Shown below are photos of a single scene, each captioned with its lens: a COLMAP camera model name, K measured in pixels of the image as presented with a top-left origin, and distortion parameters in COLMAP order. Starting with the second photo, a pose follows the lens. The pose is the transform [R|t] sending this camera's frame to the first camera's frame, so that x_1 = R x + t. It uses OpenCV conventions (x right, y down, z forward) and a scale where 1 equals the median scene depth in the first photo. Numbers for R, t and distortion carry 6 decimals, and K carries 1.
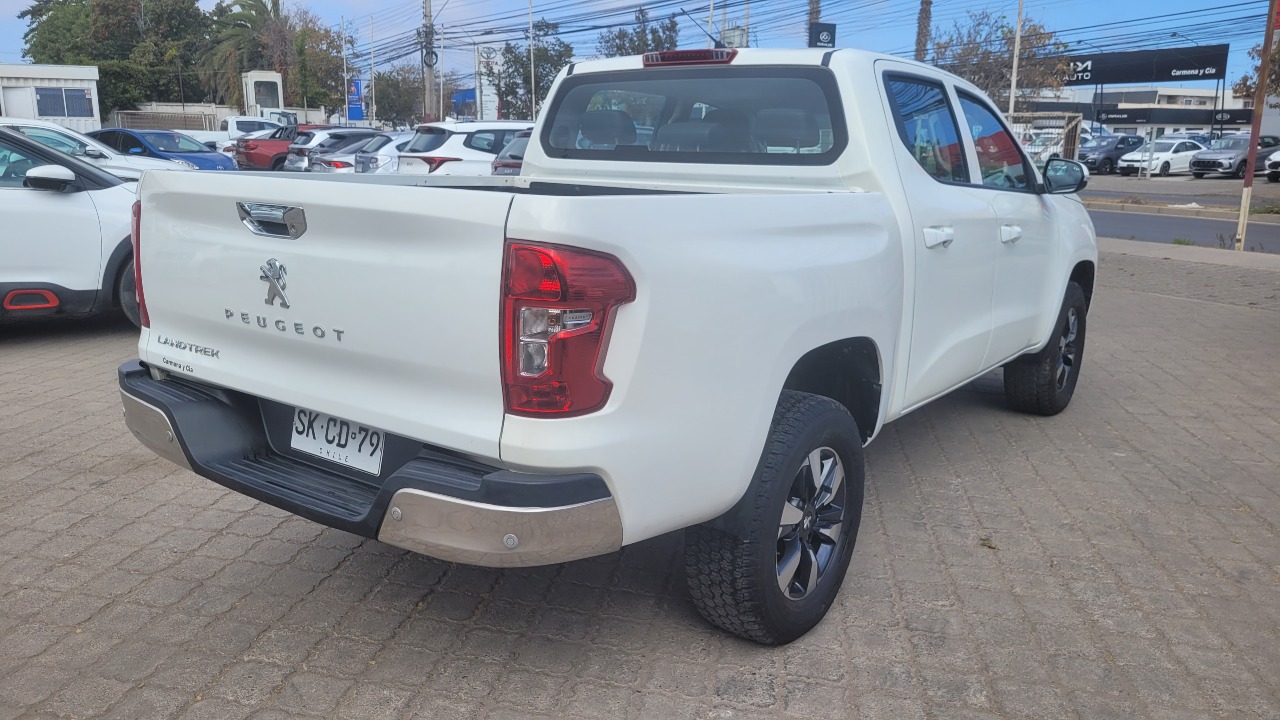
lens RADIAL K [[975.9, 0, 607.4], [0, 975.9, 371.7], [0, 0, 1]] dist [0.025608, -0.015924]
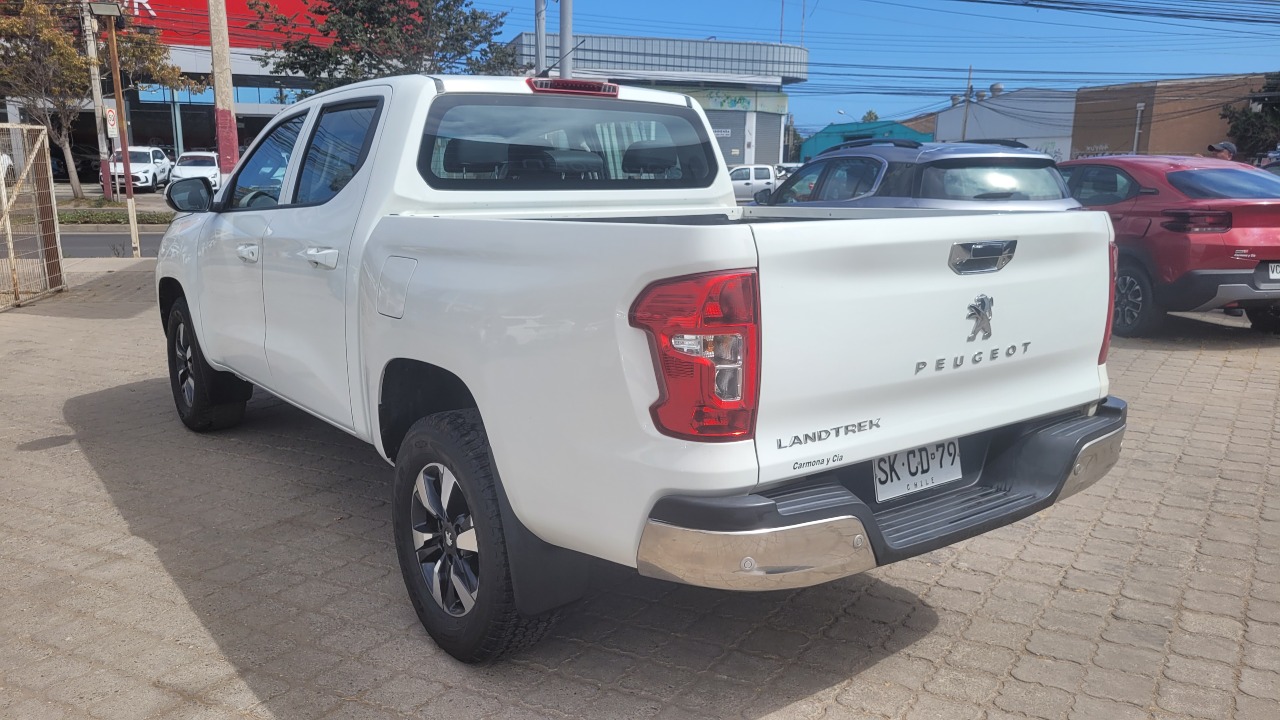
lens RADIAL K [[975.9, 0, 639.2], [0, 975.9, 368.9], [0, 0, 1]] dist [0.025608, -0.015924]
pose [[0.279314, -0.205796, 0.937887, -1.010293], [0.217176, 0.964990, 0.147066, -0.190912], [-0.935317, 0.162609, 0.314230, 0.728795]]
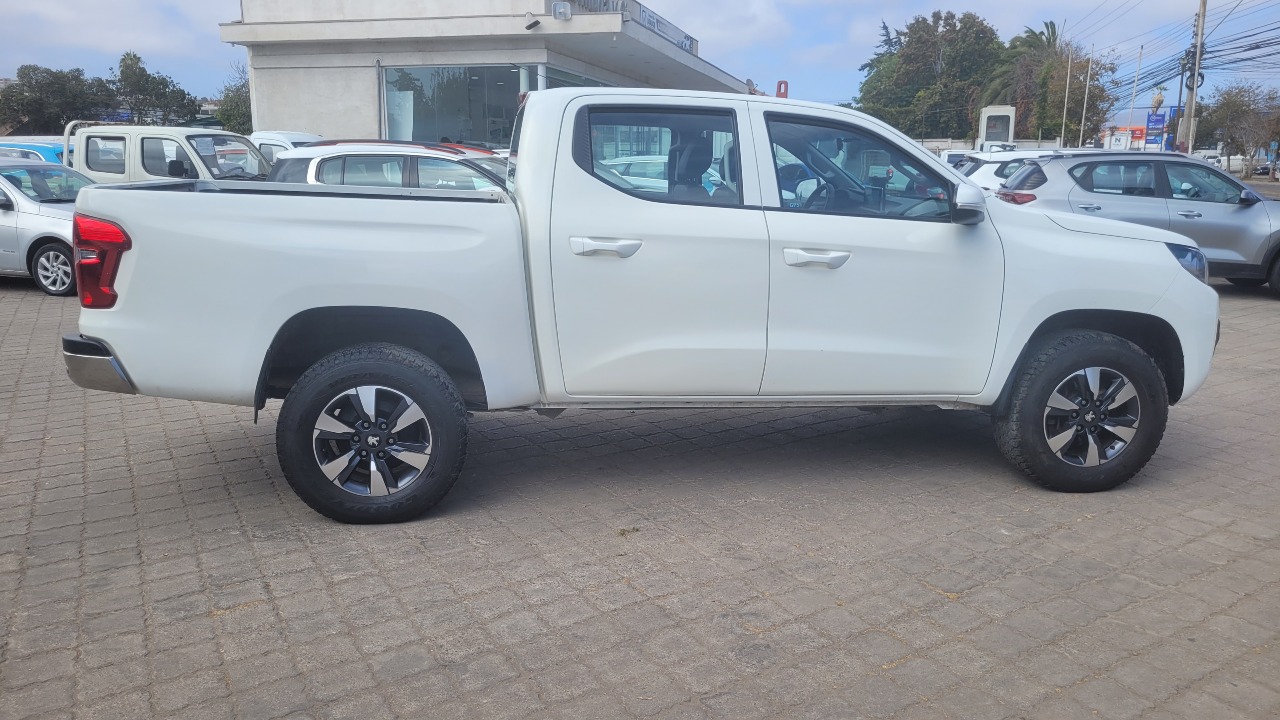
lens RADIAL K [[975.9, 0, 631.9], [0, 975.9, 354.2], [0, 0, 1]] dist [0.025608, -0.015924]
pose [[0.706341, 0.127117, -0.696365, 1.967887], [-0.161455, 0.986745, 0.016356, -0.064317], [0.689214, 0.100879, 0.717501, 0.366518]]
